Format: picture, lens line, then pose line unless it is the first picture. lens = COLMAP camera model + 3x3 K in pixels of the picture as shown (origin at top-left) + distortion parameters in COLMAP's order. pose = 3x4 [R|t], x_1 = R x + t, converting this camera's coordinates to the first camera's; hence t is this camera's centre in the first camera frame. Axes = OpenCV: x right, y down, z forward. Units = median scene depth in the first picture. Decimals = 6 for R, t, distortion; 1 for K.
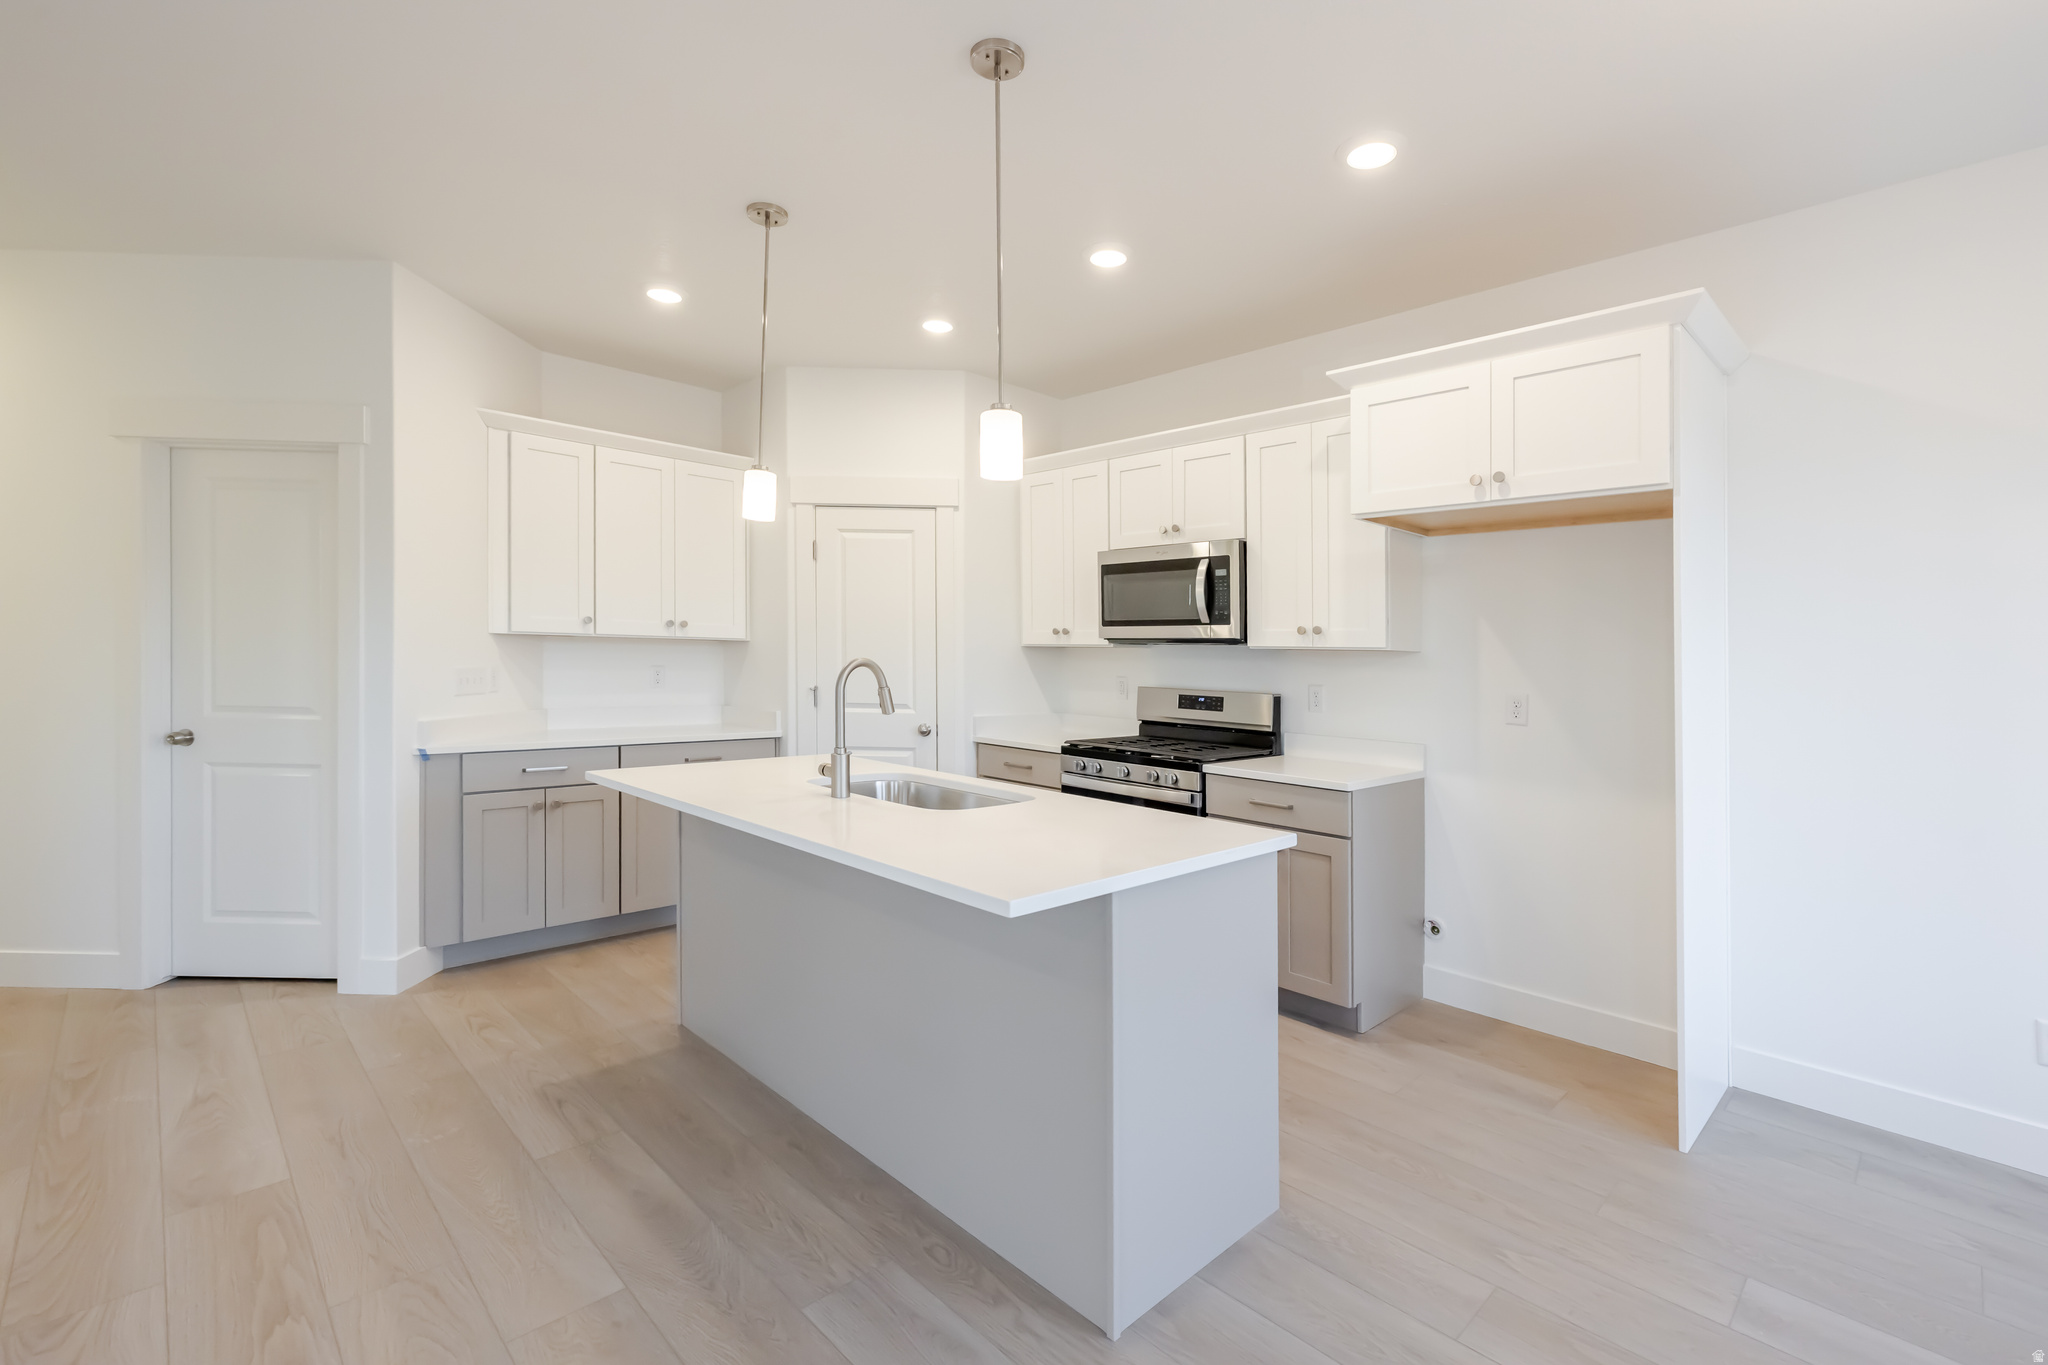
lens RADIAL K [[945.1, 0, 1009.8], [0, 945.1, 616.5], [0, 0, 1]] dist [0.001557, 0.001111]
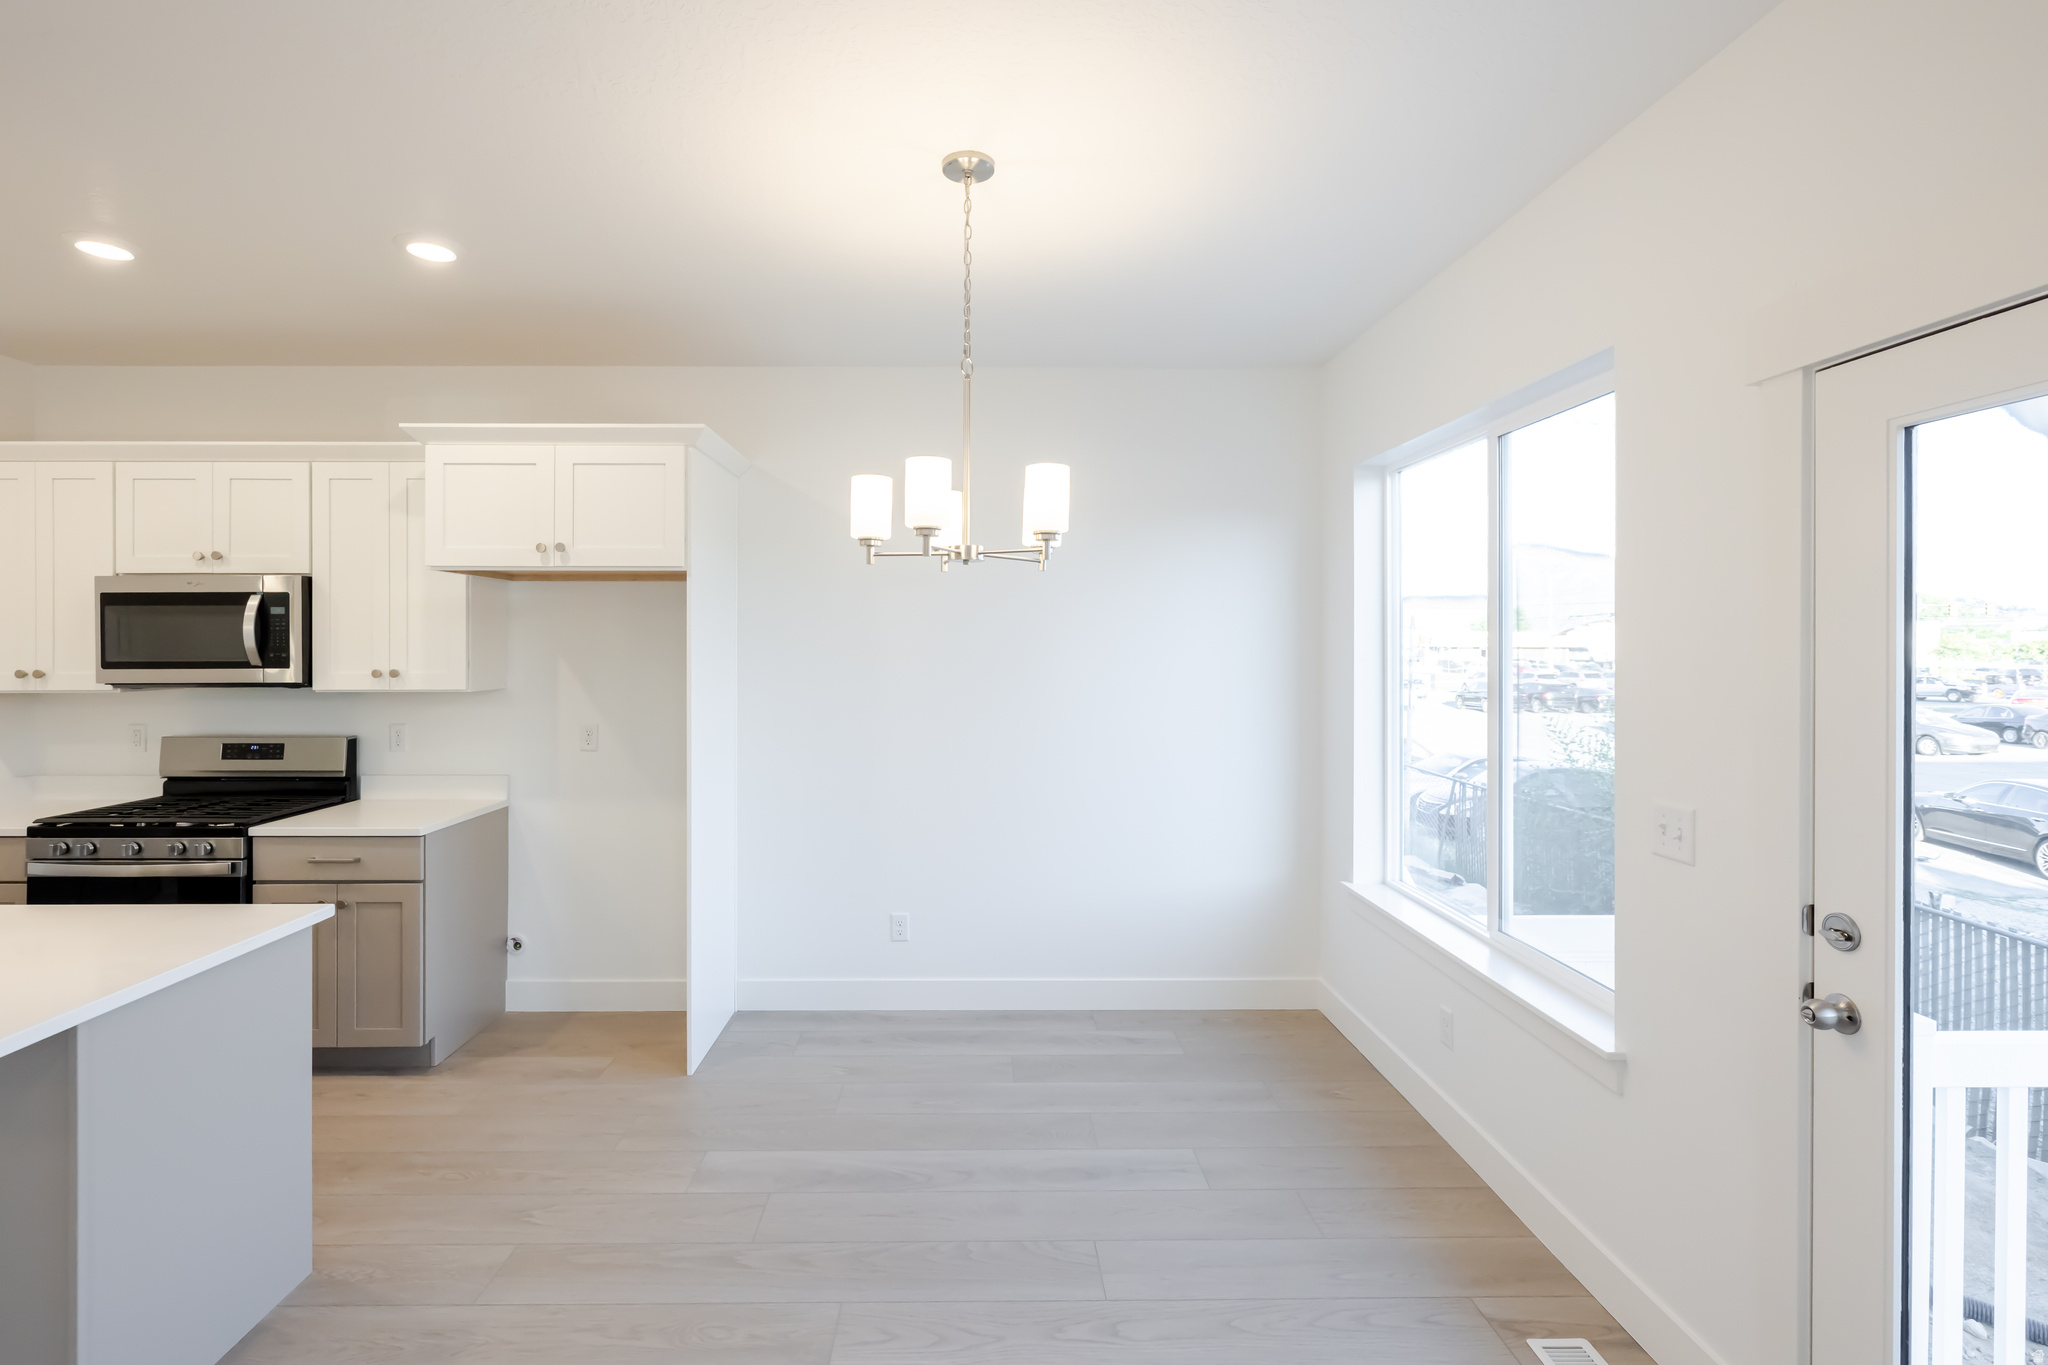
lens RADIAL K [[976.9, 0, 1021.0], [0, 976.9, 602.9], [0, 0, 1]] dist [-0.002941, 0.000974]
pose [[0.670047, 0.004426, 0.742306, 0.006838], [-0.009503, 0.999951, 0.002616, -0.066852], [-0.742258, -0.008807, 0.670056, -0.166159]]
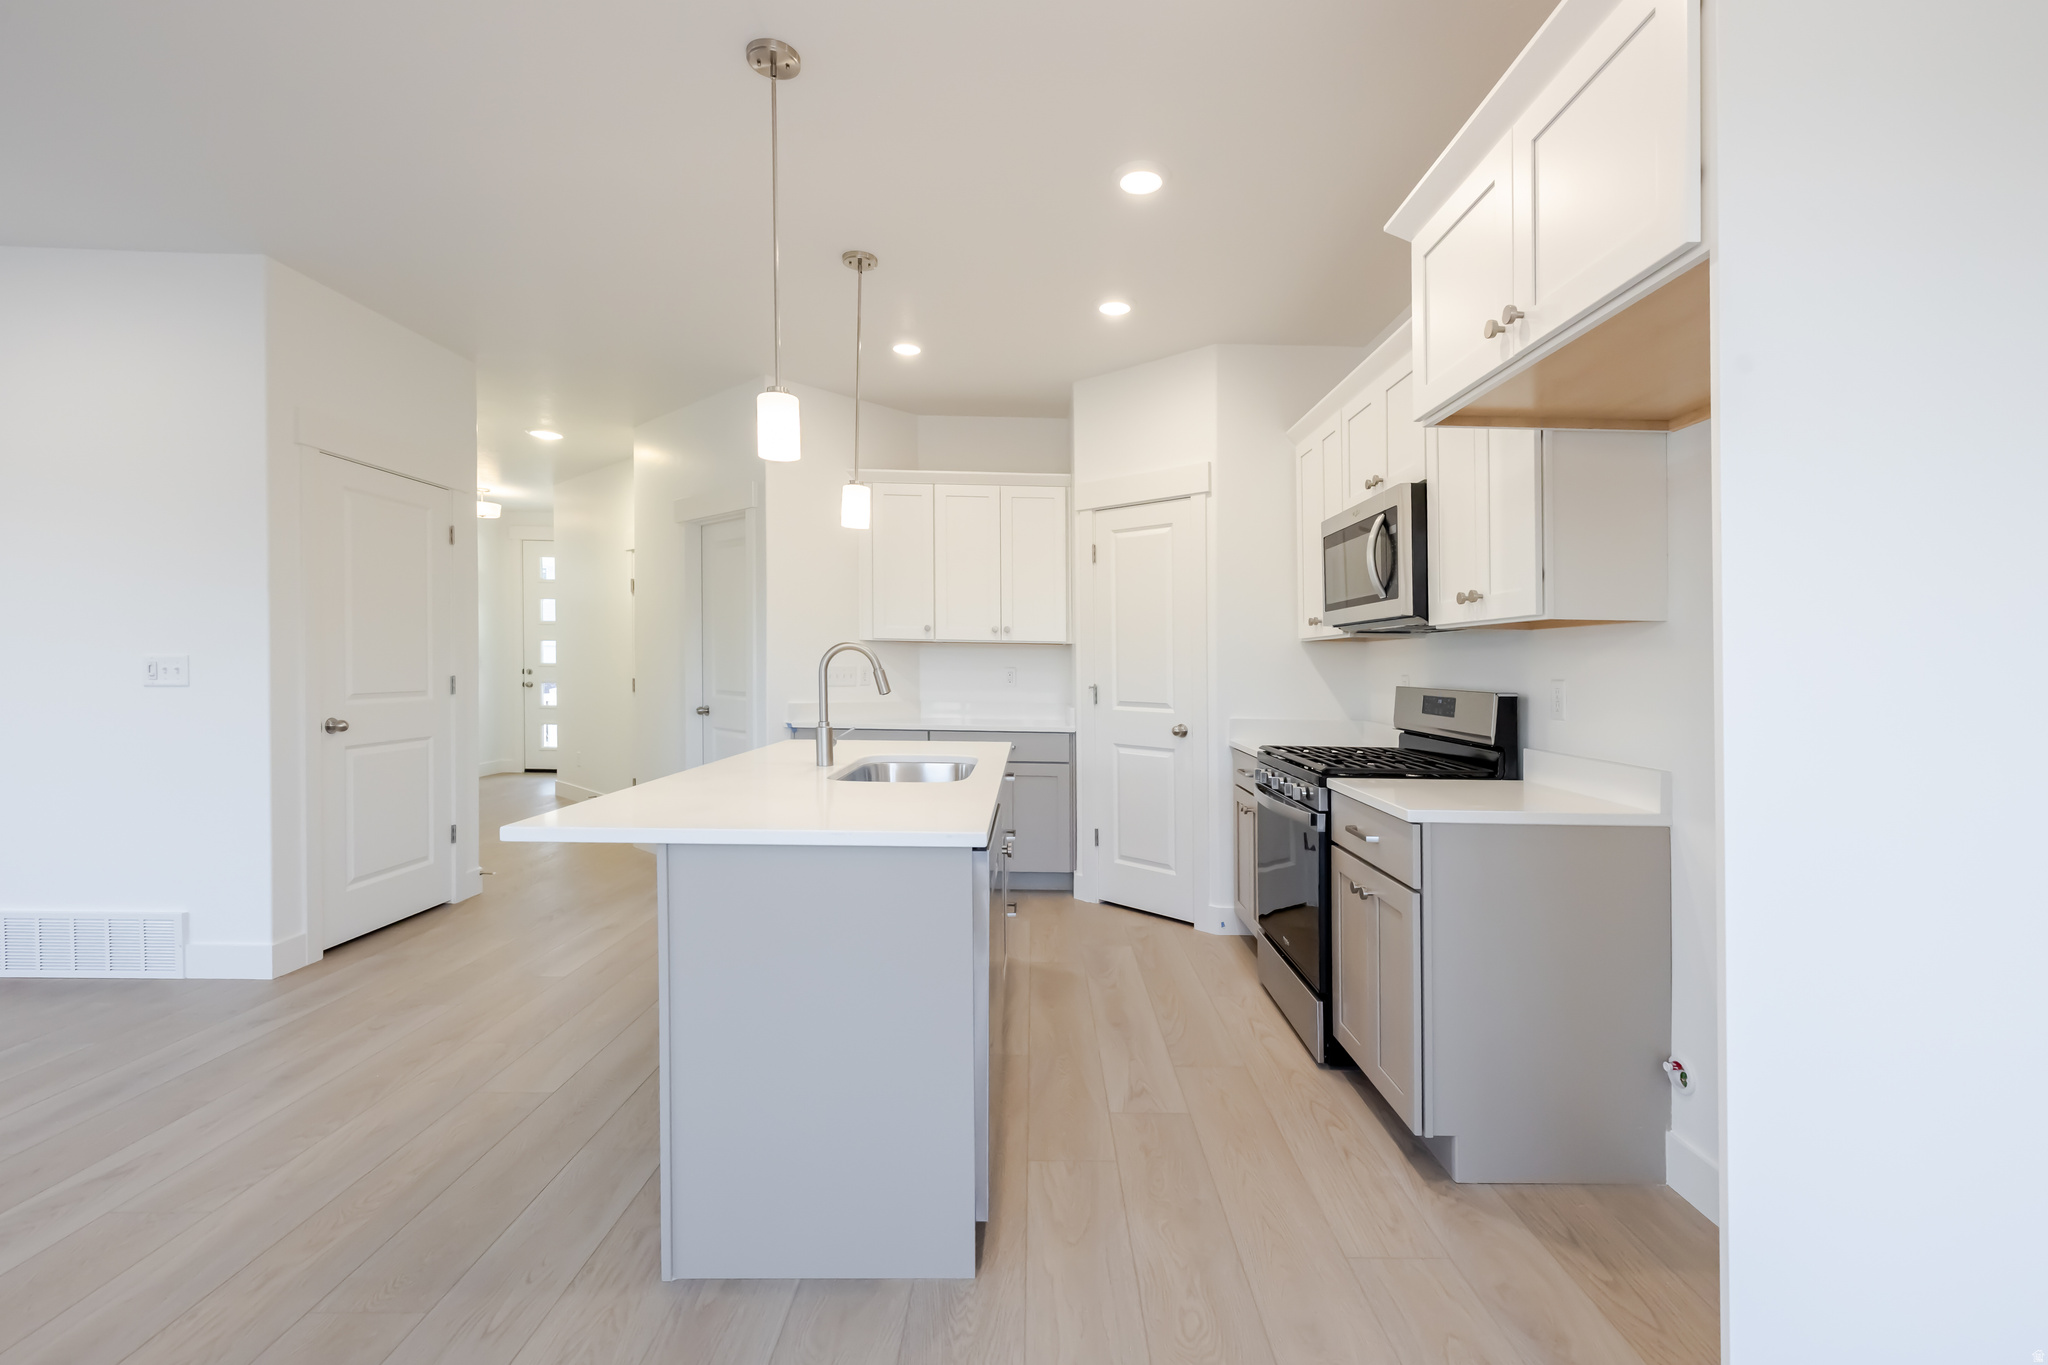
lens RADIAL K [[903.9, 0, 992.7], [0, 903.9, 644.5], [0, 0, 1]] dist [-0.004542, 0.001083]
pose [[0.716280, -0.024835, -0.697371, 0.530940], [0.025721, 0.999627, -0.009180, 0.047182], [0.697339, -0.011362, 0.716651, 0.277764]]
